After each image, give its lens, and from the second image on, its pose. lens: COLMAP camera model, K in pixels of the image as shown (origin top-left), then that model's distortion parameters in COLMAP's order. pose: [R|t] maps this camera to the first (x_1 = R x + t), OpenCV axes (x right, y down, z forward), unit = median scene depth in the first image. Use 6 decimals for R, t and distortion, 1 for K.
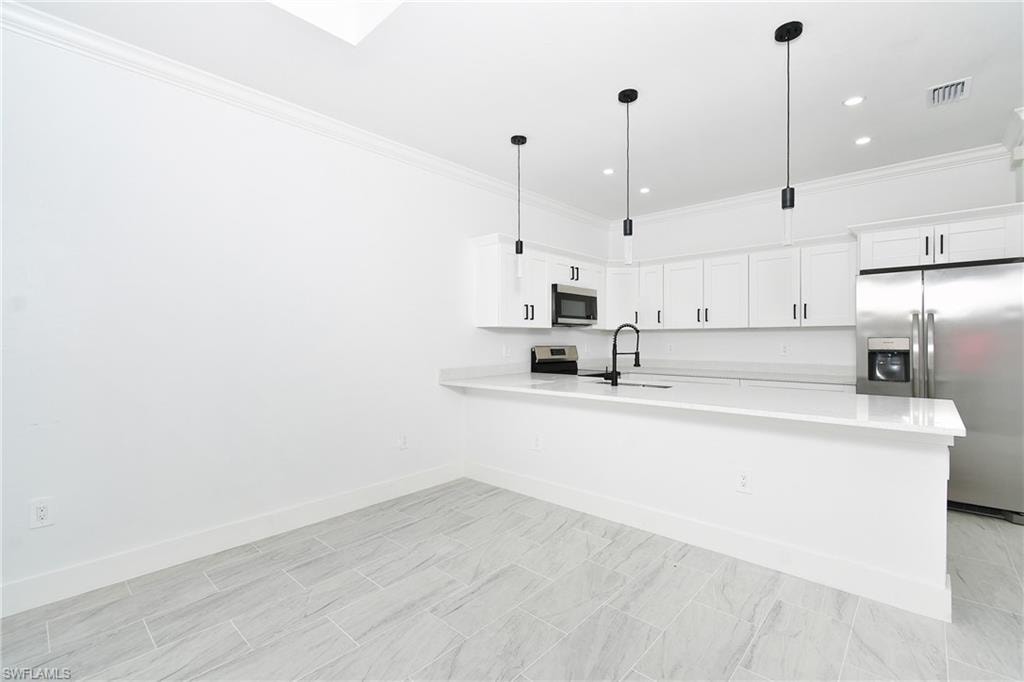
lens RADIAL K [[454.5, 0, 511.1], [0, 454.5, 340.9], [0, 0, 1]] dist [0.001119, -0.000107]
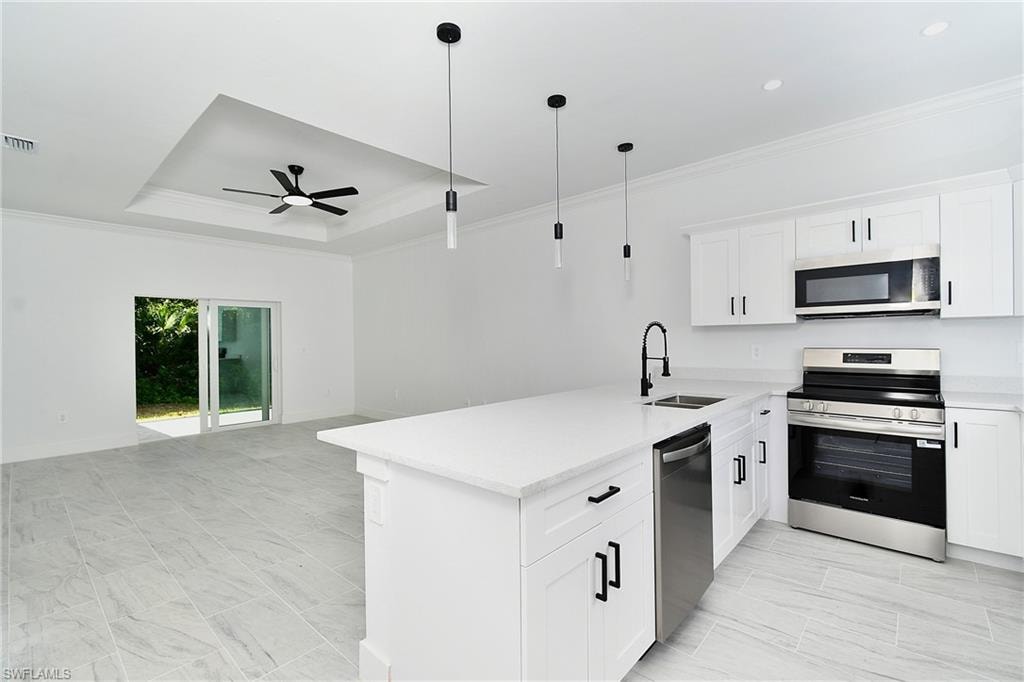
lens RADIAL K [[445.7, 0, 517.8], [0, 445.7, 340.9], [0, 0, 1]] dist [-0.000507, -0.000974]
pose [[0.014366, 0.002833, -0.999893, 0.991029], [0.008852, 0.999956, 0.002960, -0.007863], [0.999858, -0.008894, 0.014340, 0.709125]]
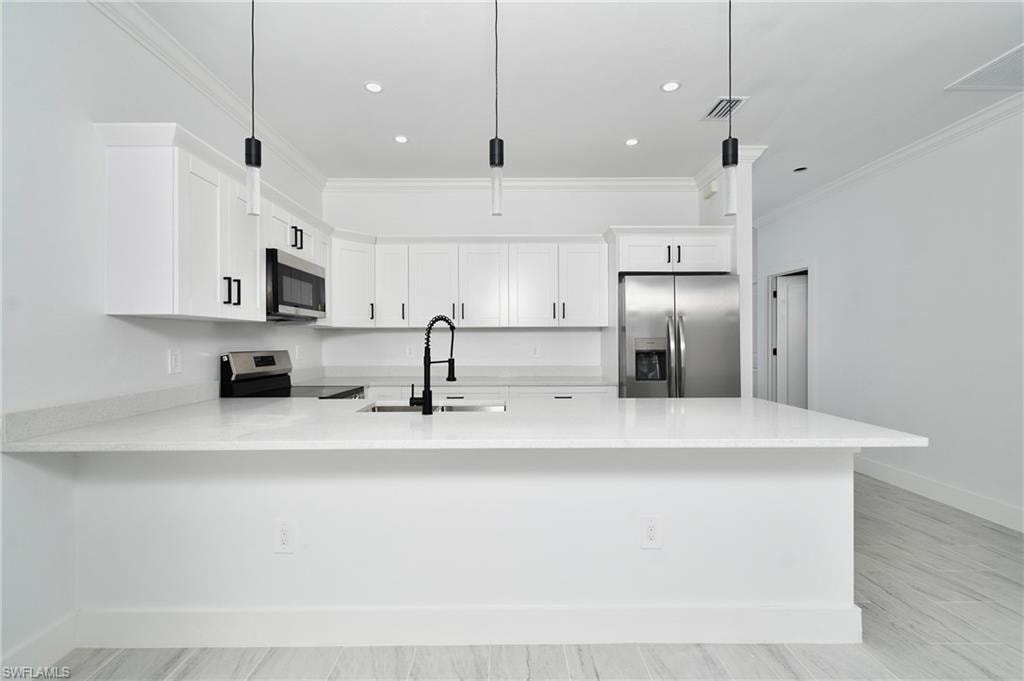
lens RADIAL K [[460.5, 0, 508.5], [0, 460.5, 337.8], [0, 0, 1]] dist [0.001544, 0.000073]
pose [[0.731489, 0.002010, 0.681850, -0.115630], [0.005050, 0.999952, -0.008366, -0.000583], [-0.681834, 0.009563, 0.731444, 0.432672]]
